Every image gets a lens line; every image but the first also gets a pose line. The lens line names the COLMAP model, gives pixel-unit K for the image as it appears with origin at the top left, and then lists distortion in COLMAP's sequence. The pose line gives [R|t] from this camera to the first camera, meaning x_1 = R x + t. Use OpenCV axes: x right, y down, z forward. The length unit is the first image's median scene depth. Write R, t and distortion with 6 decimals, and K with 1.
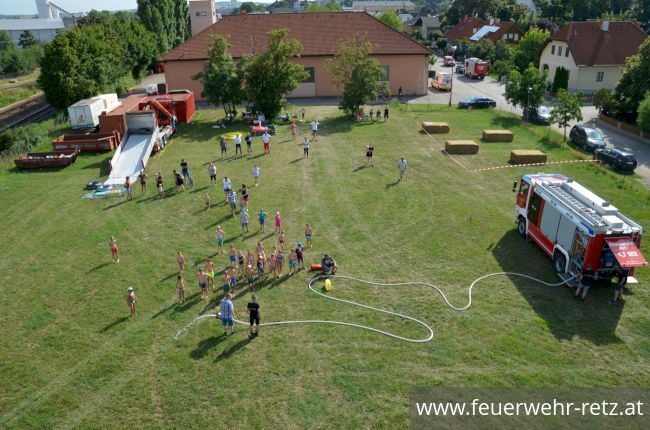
lens RADIAL K [[512.5, 0, 325.0], [0, 512.5, 215.0], [0, 0, 1]] dist [-0.168763, 0.162390]
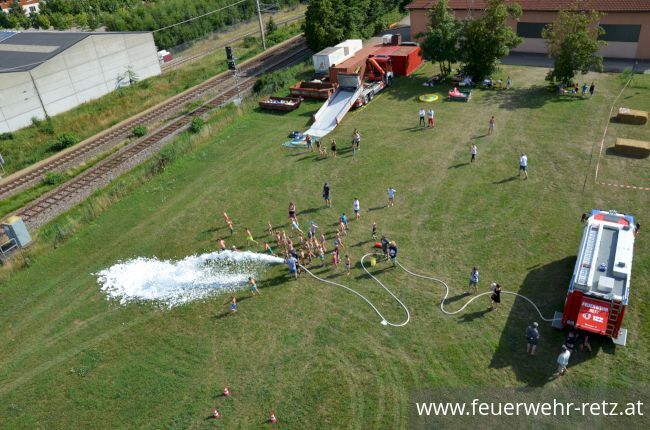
lens RADIAL K [[512.5, 0, 325.0], [0, 512.5, 215.0], [0, 0, 1]] dist [-0.168763, 0.162390]
pose [[0.821259, 0.234529, -0.520124, 0.296203], [-0.133724, 0.965340, 0.224135, -0.137972], [0.554663, -0.114520, 0.824156, -0.084275]]
